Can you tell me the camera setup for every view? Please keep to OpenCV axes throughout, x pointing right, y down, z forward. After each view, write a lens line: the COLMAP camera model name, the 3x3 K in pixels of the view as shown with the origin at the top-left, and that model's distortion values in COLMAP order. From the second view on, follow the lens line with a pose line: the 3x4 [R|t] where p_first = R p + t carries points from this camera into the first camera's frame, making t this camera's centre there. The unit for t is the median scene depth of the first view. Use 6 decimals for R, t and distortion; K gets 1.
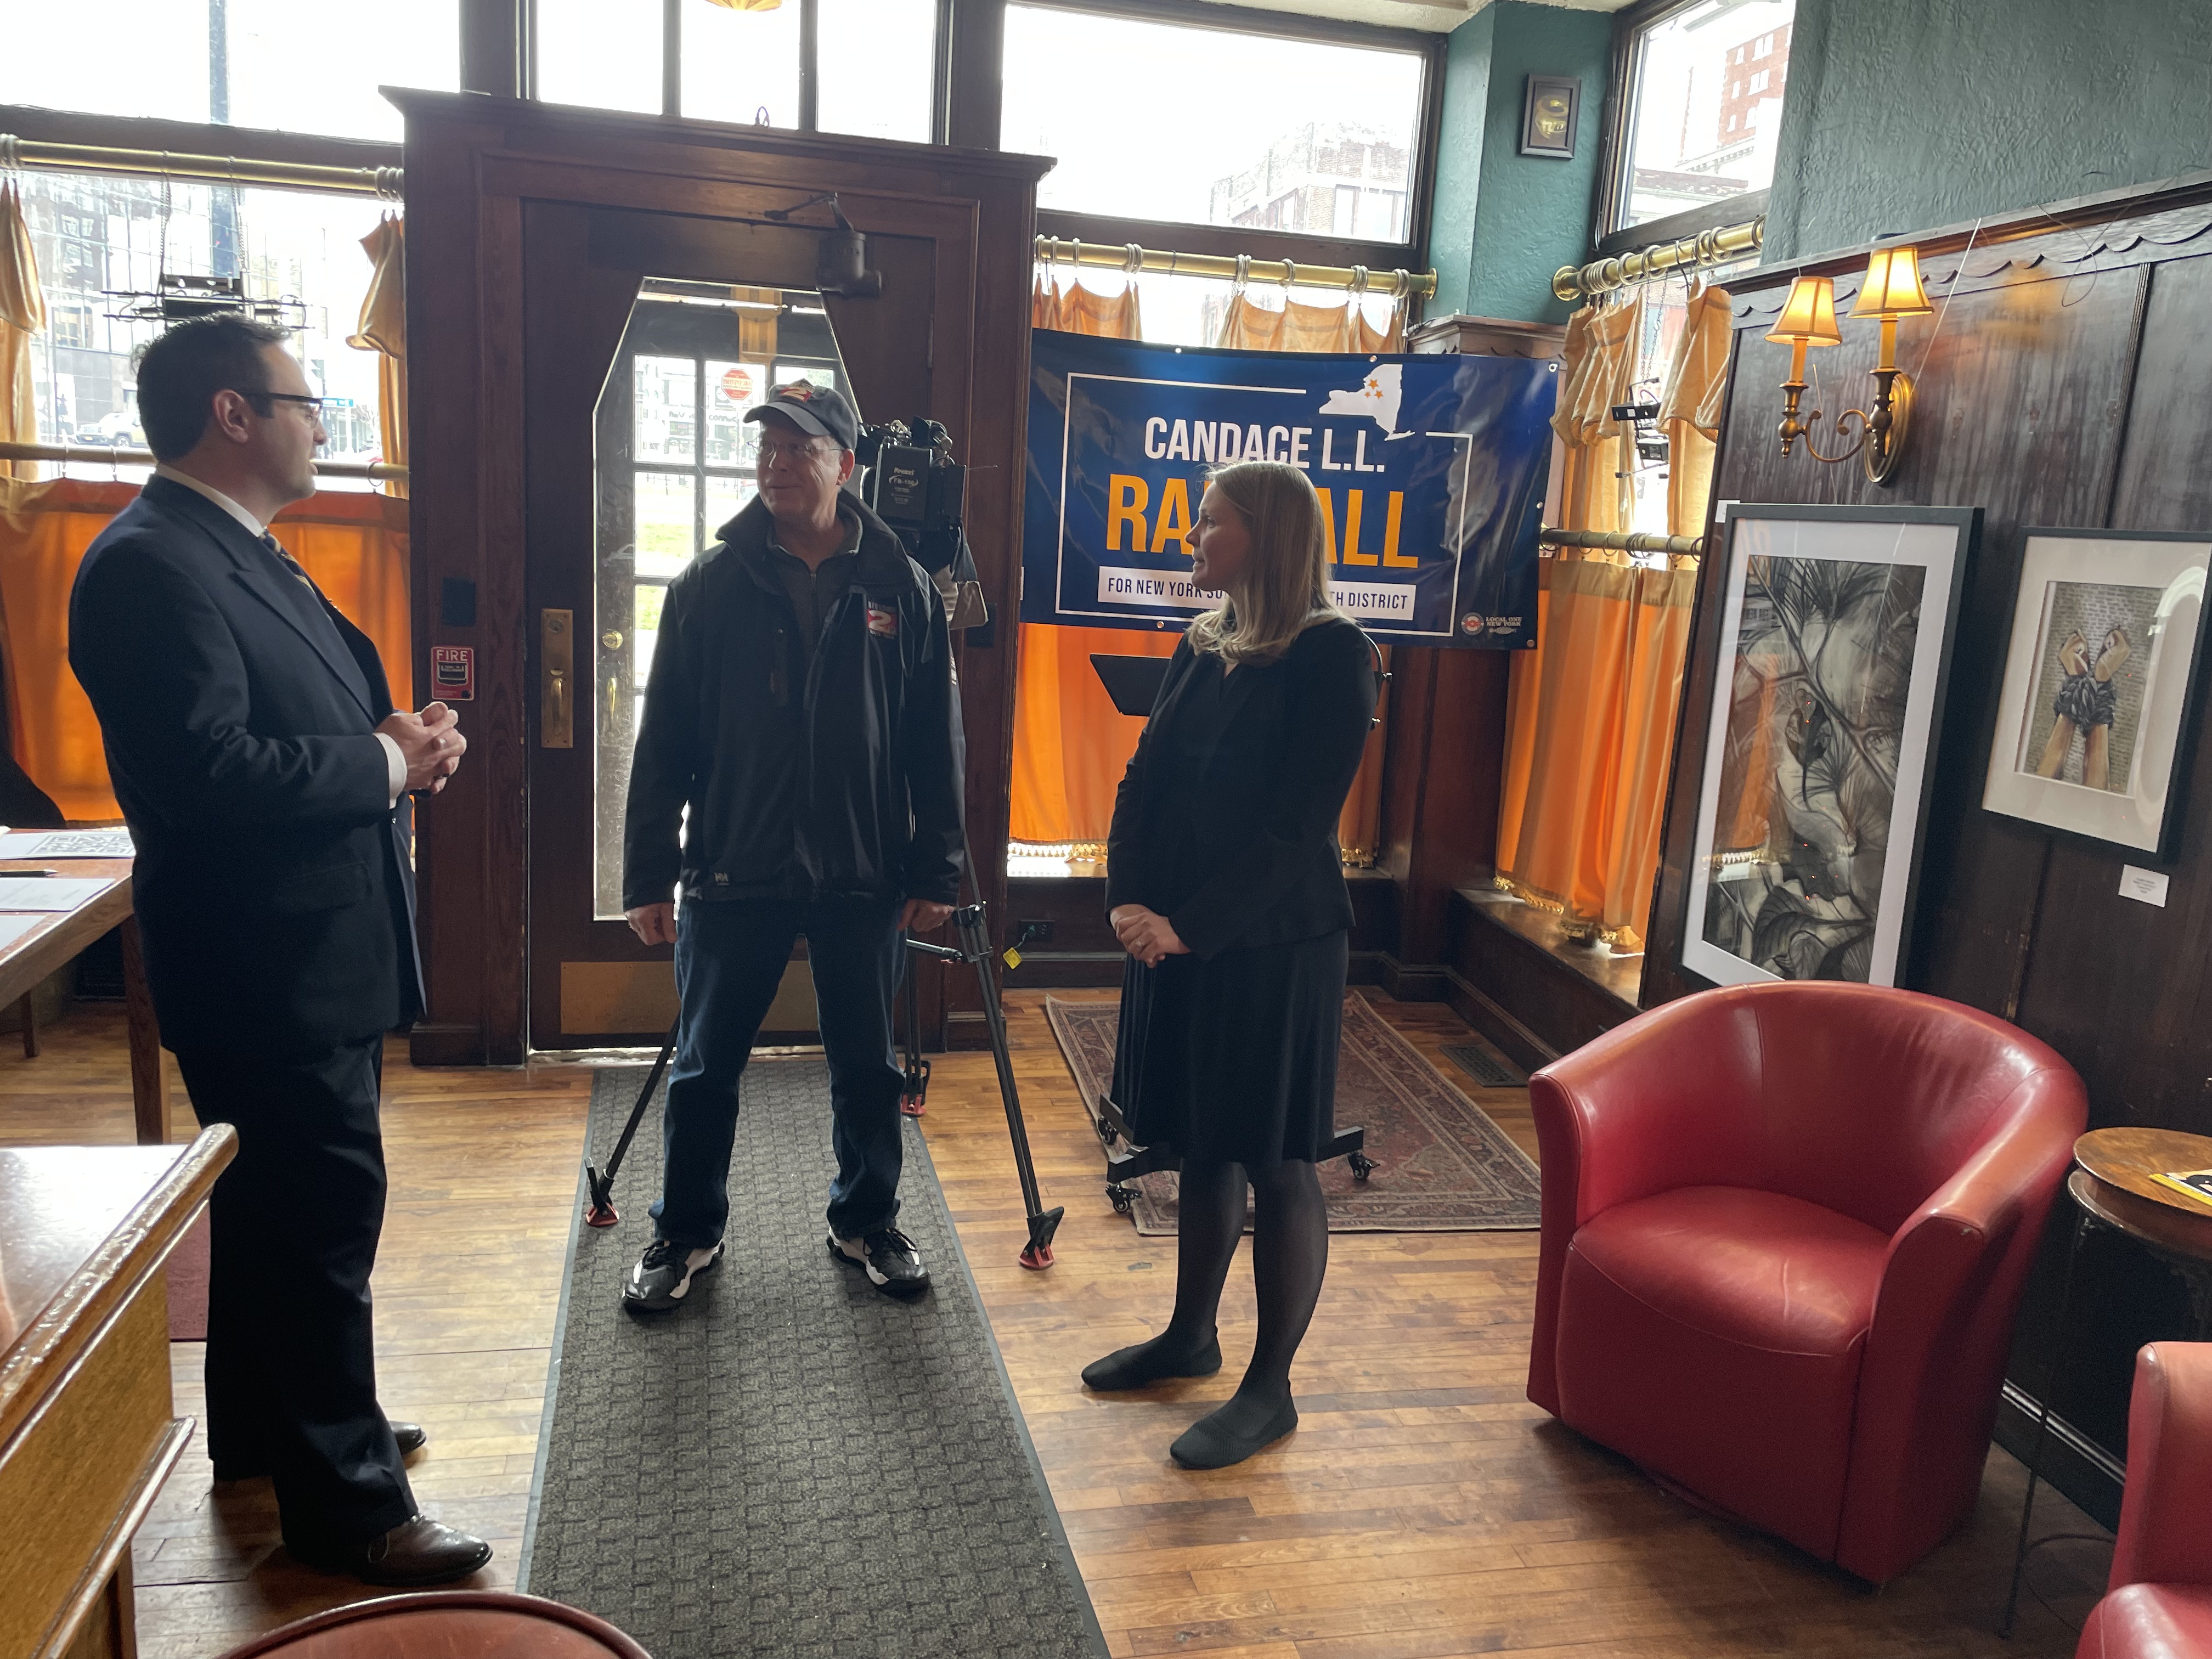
lens RADIAL K [[1667.6, 0, 1113.1], [0, 1667.6, 805.7], [0, 0, 1]] dist [0.099692, -0.124304]
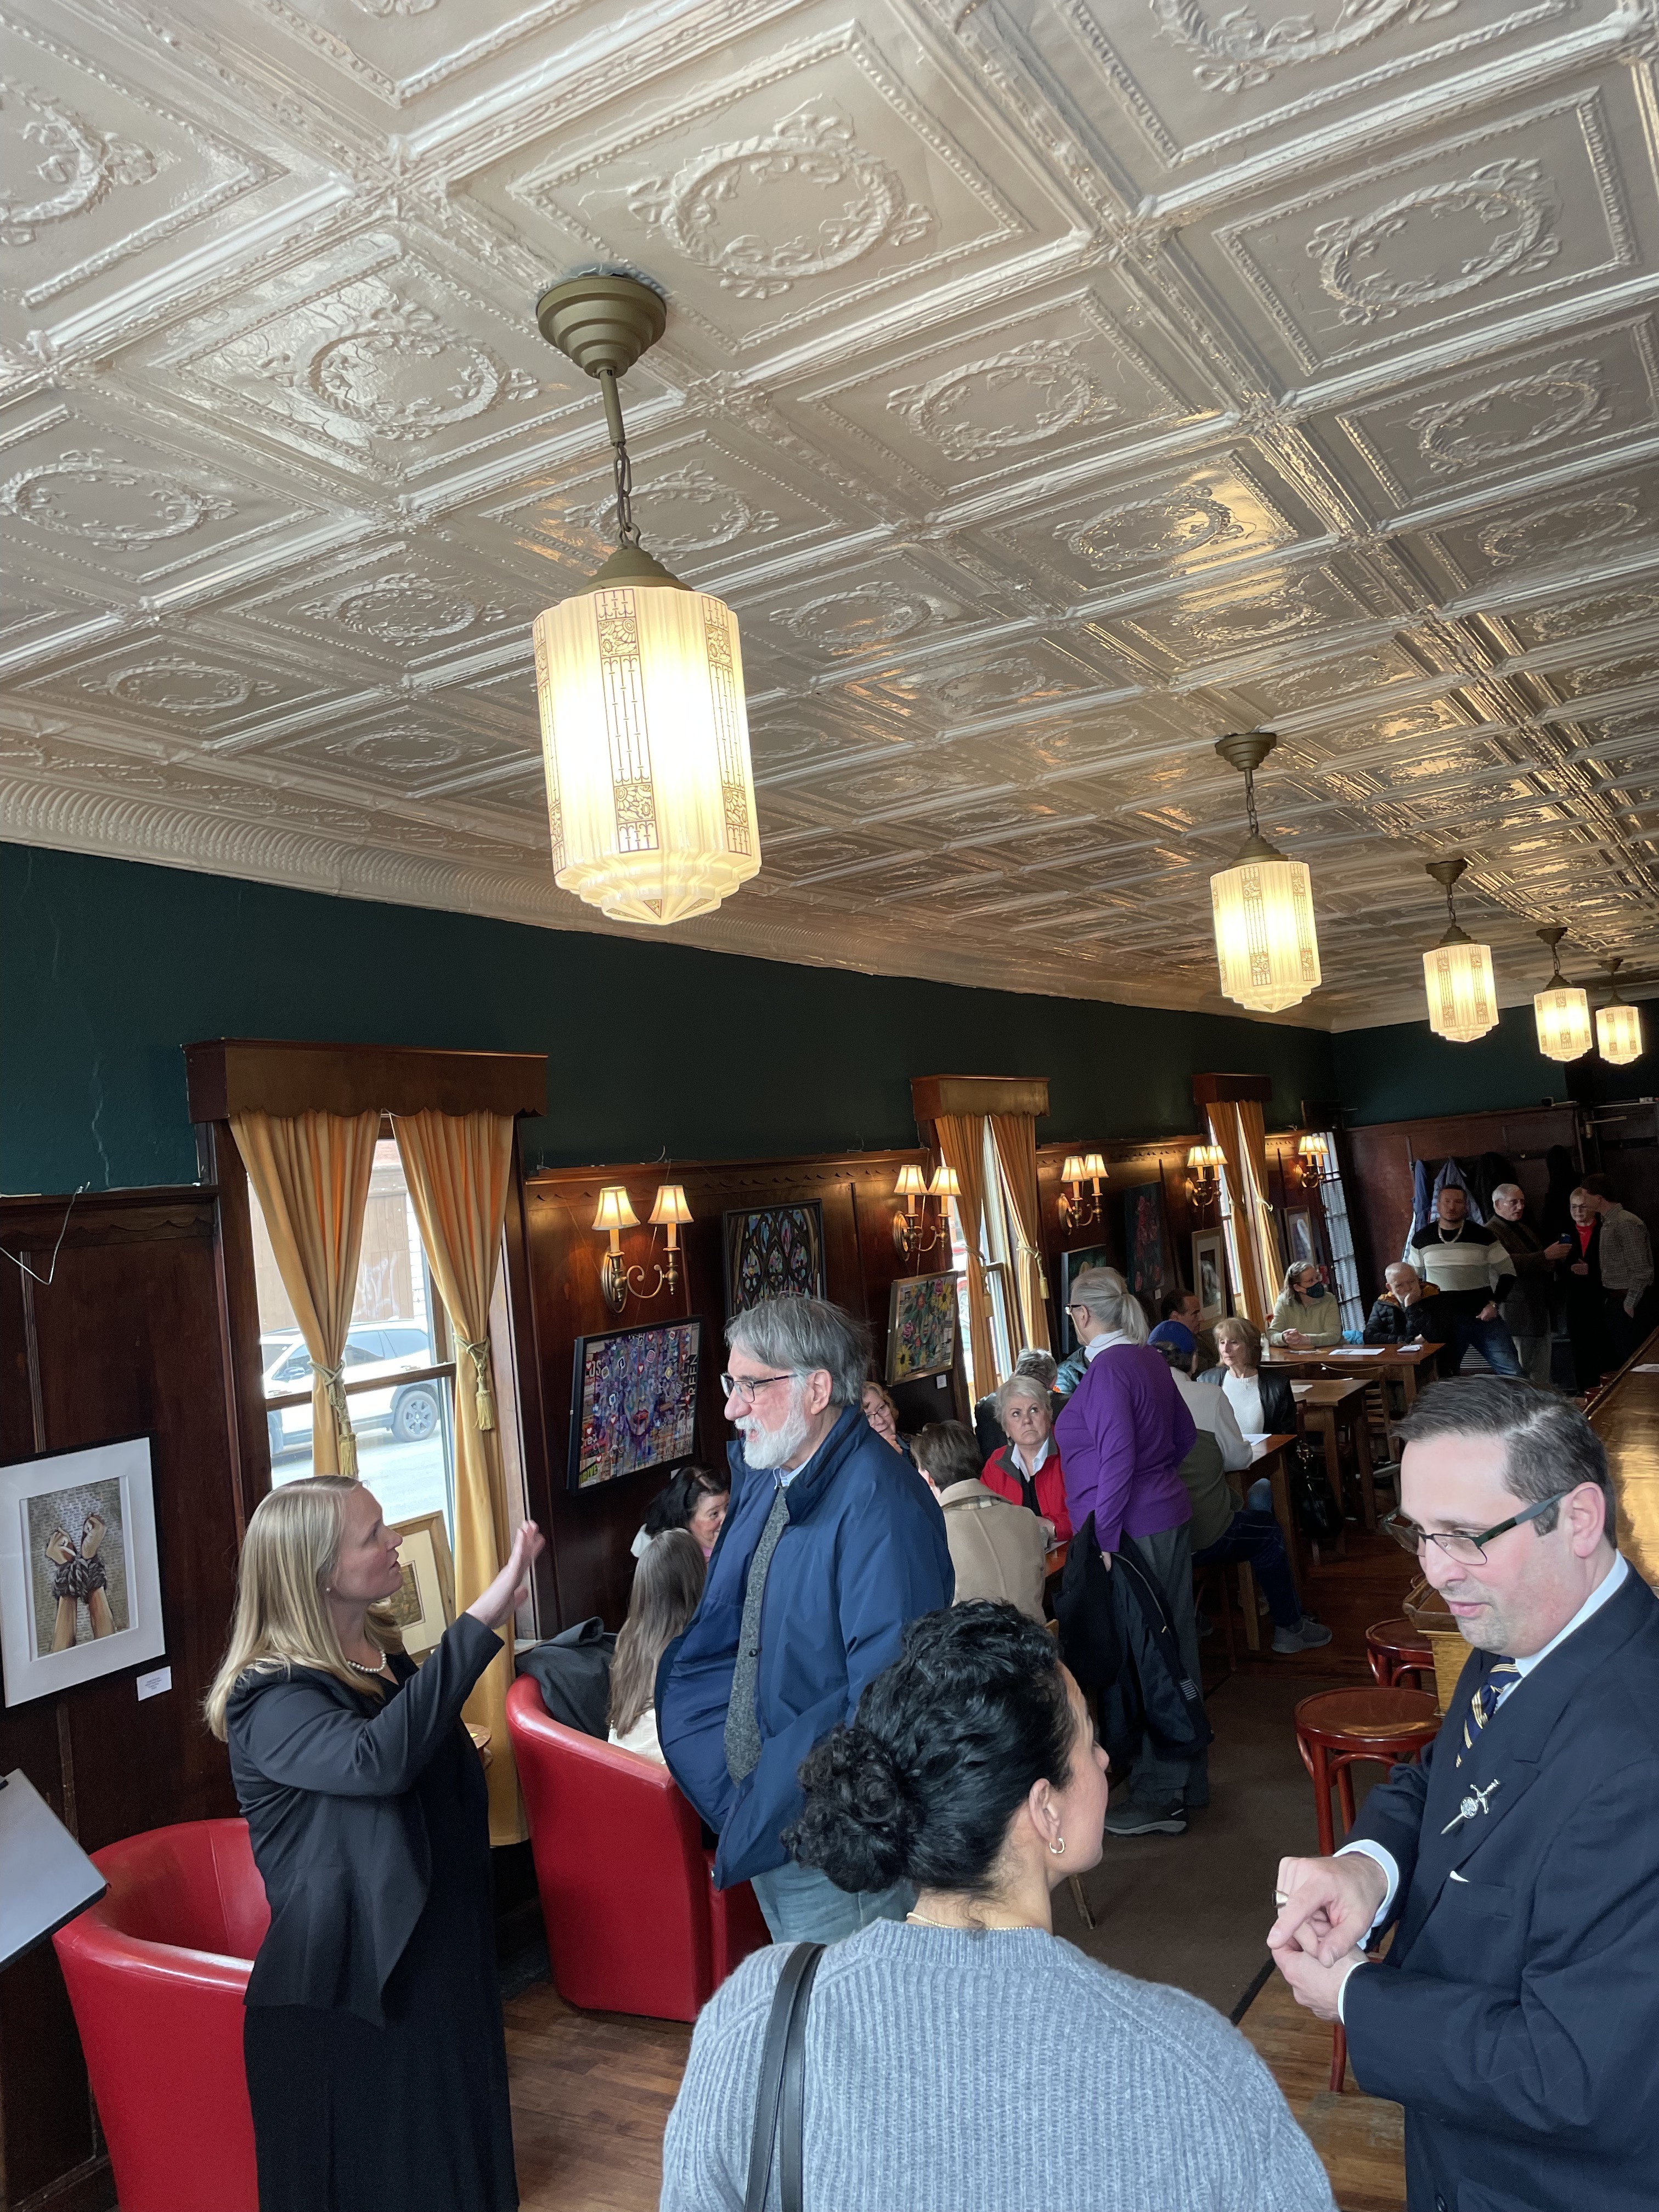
lens RADIAL K [[1667.6, 0, 848.8], [0, 1667.6, 1083.4], [0, 0, 1]] dist [0.099692, -0.124304]
pose [[-0.739812, 0.046997, 0.671170, -0.422722], [0.161684, 0.980743, 0.109547, -0.269678], [-0.653098, 0.189562, -0.733164, 0.841381]]
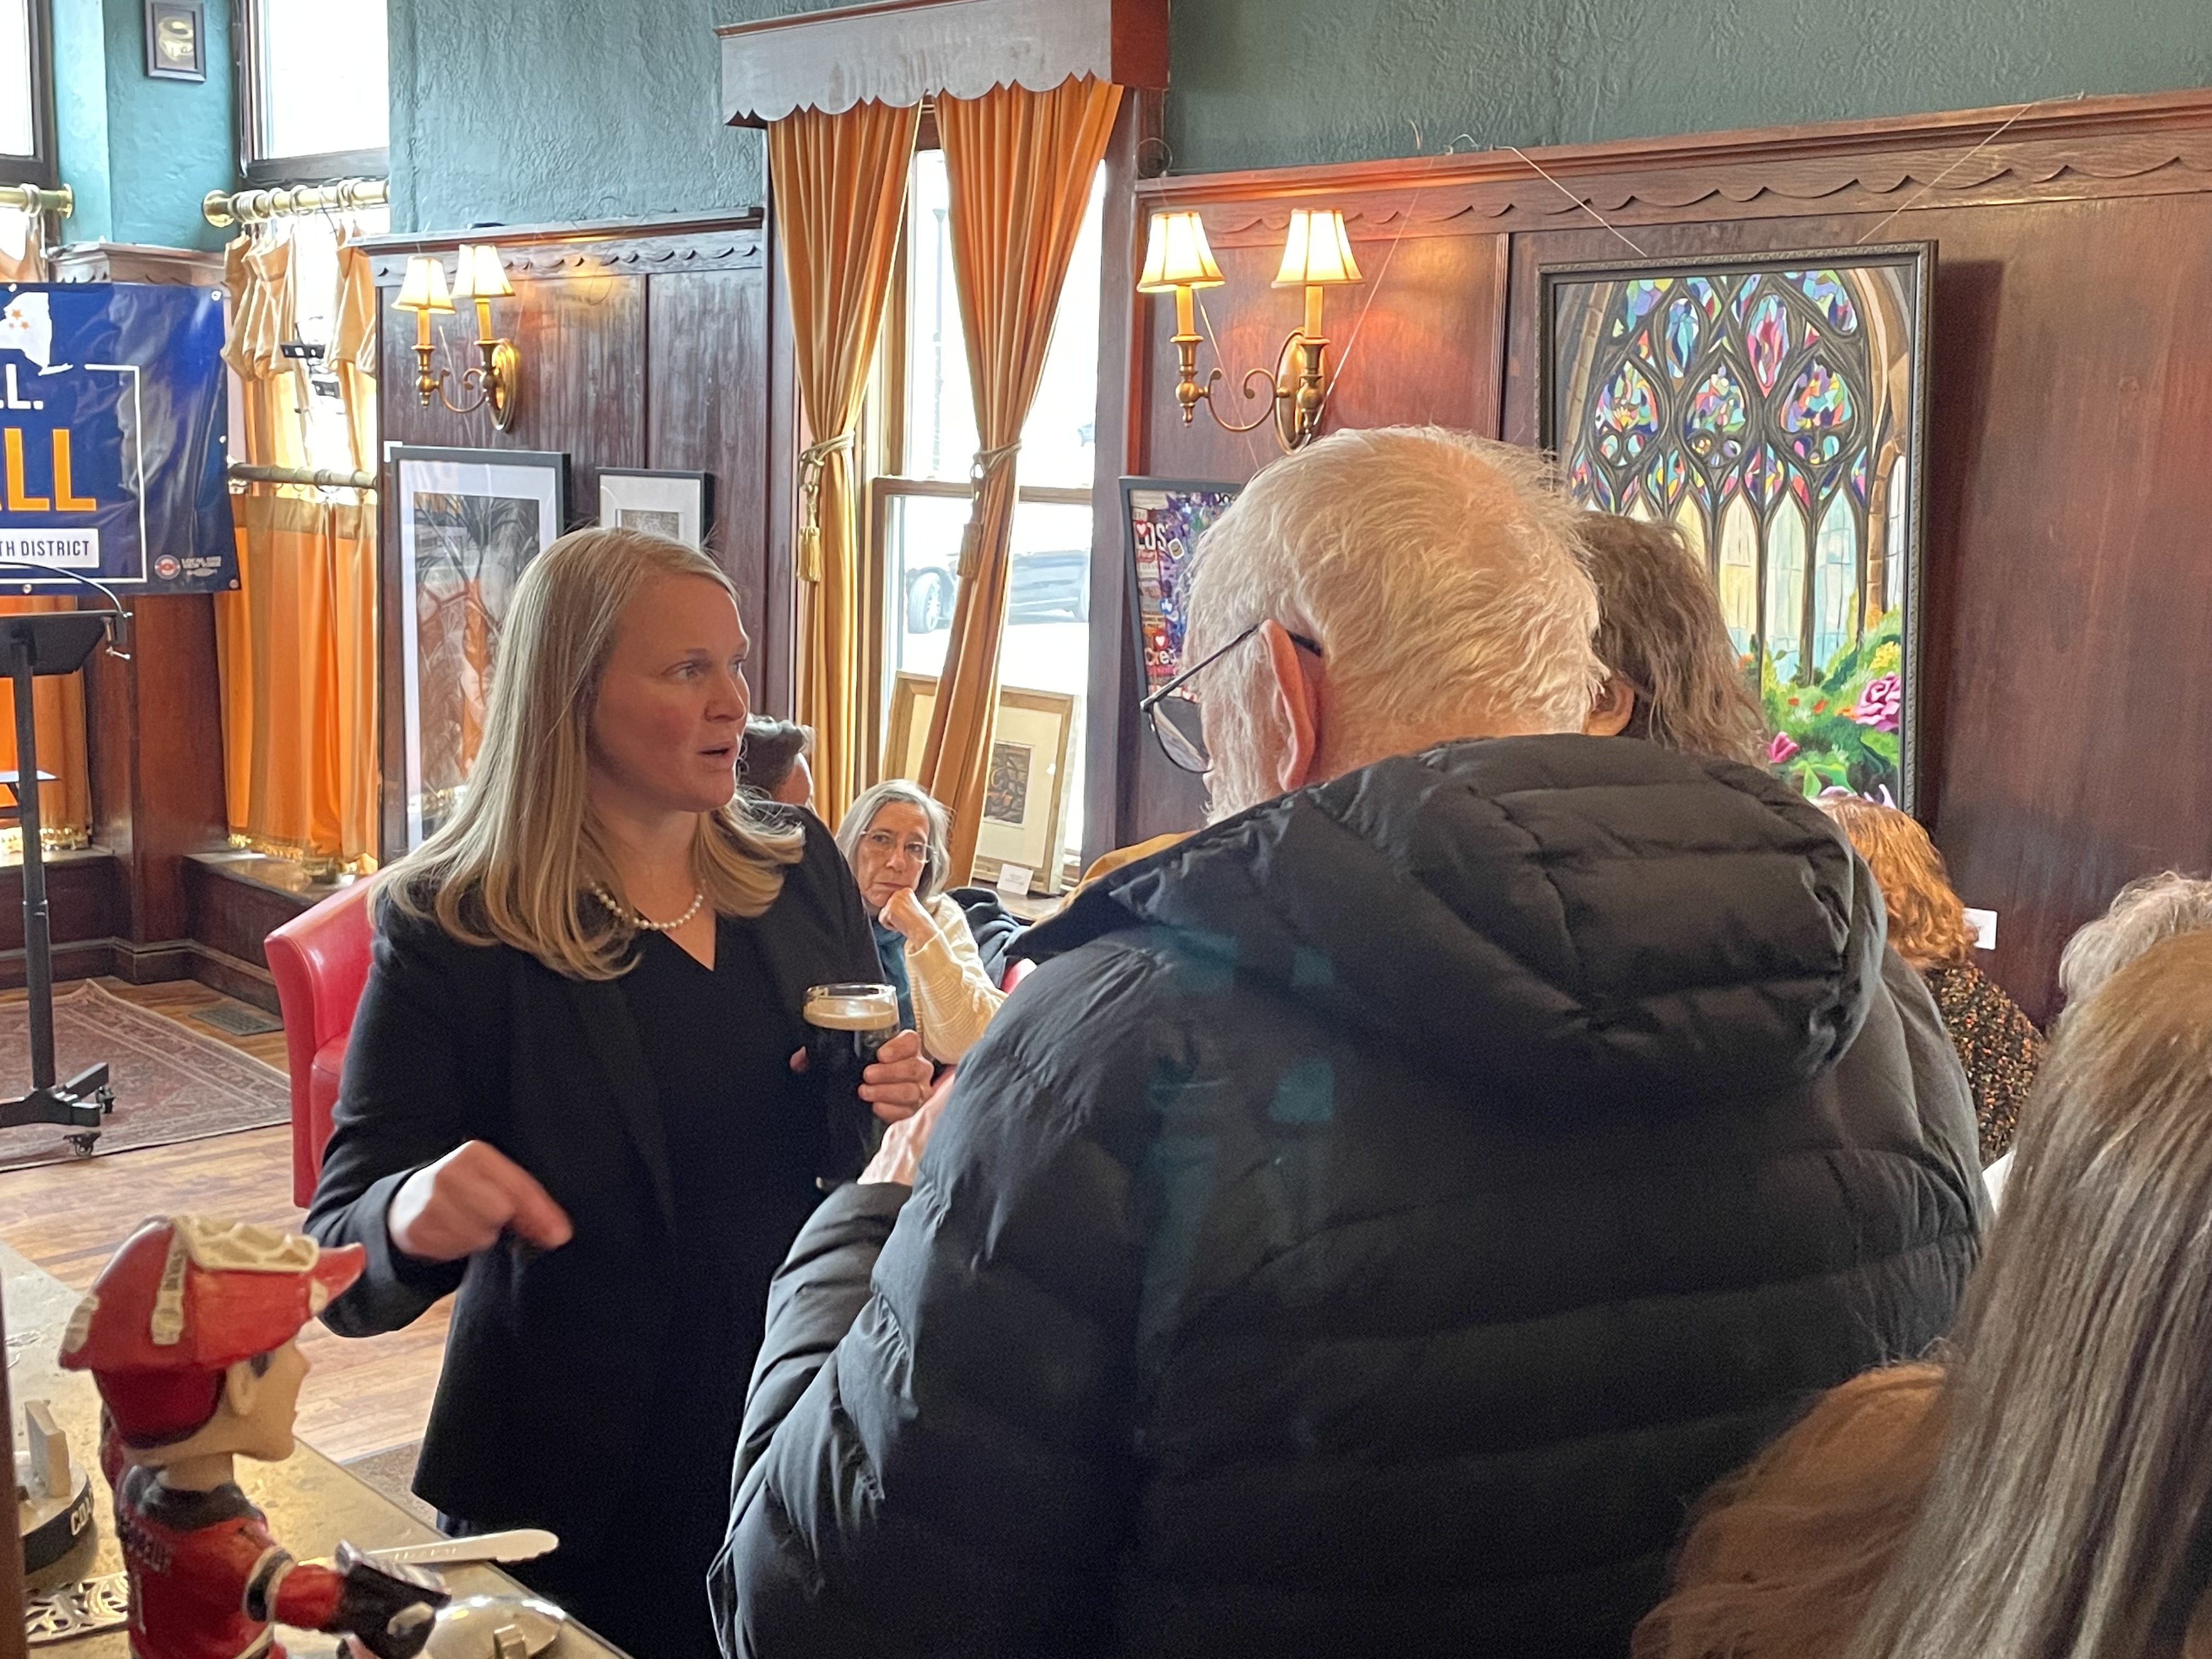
lens RADIAL K [[2570.4, 0, 1104.3], [0, 2570.4, 815.1], [0, 0, 1]] dist [0.056642, 0.000000]
pose [[0.848352, -0.117191, 0.516300, -0.108045], [0.121120, 0.992292, 0.026216, 0.055793], [-0.515392, 0.040294, 0.856007, -0.517247]]
